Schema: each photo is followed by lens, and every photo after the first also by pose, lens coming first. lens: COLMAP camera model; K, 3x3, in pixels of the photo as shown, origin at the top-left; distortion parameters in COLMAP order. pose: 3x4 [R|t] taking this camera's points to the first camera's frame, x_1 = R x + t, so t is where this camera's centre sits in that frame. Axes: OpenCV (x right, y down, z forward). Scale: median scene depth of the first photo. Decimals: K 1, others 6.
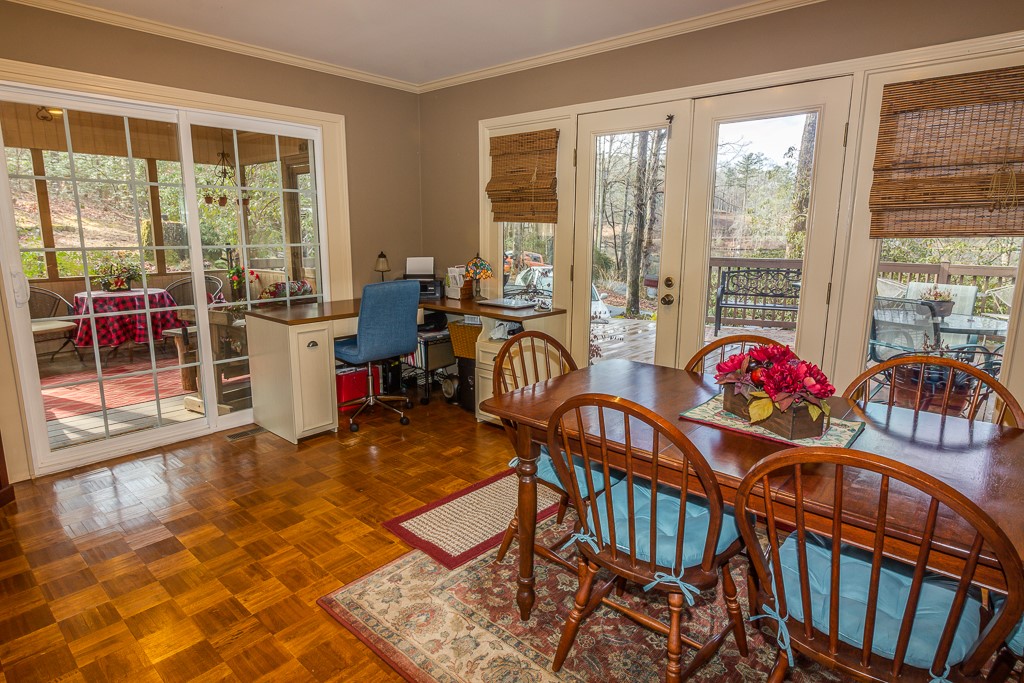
lens RADIAL K [[546.3, 0, 510.5], [0, 546.3, 336.3], [0, 0, 1]] dist [0.000250, 0.000916]
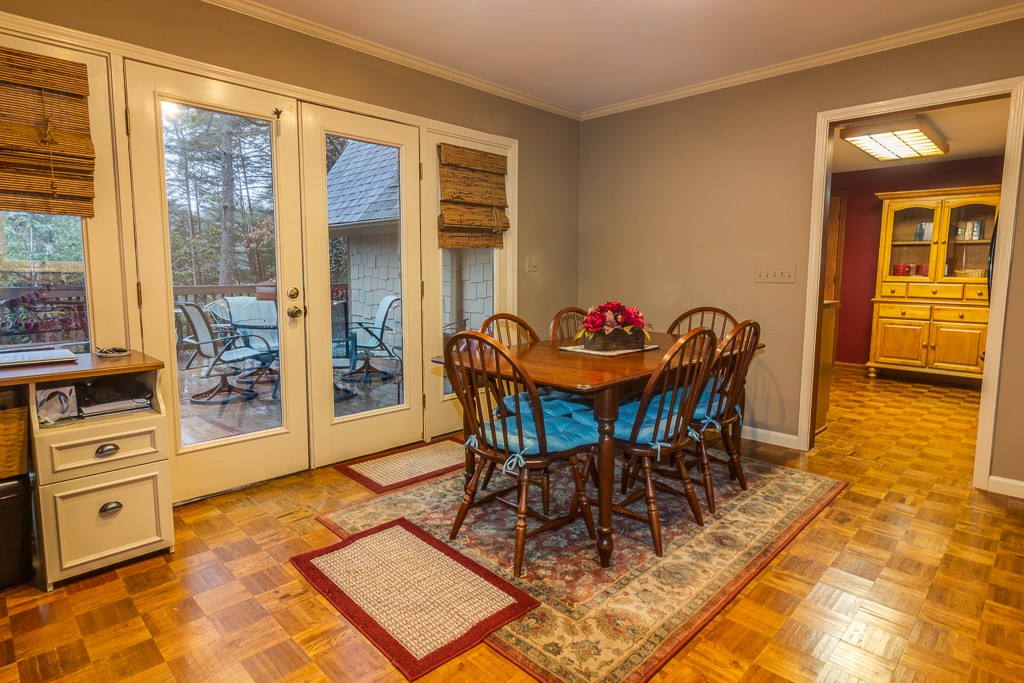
lens RADIAL K [[546.3, 0, 510.5], [0, 546.3, 336.3], [0, 0, 1]] dist [0.000250, 0.000916]
pose [[0.067626, -0.126175, 0.989700, -0.780369], [0.187927, 0.975826, 0.111565, -0.081156], [-0.979852, 0.178447, 0.089703, 0.754029]]
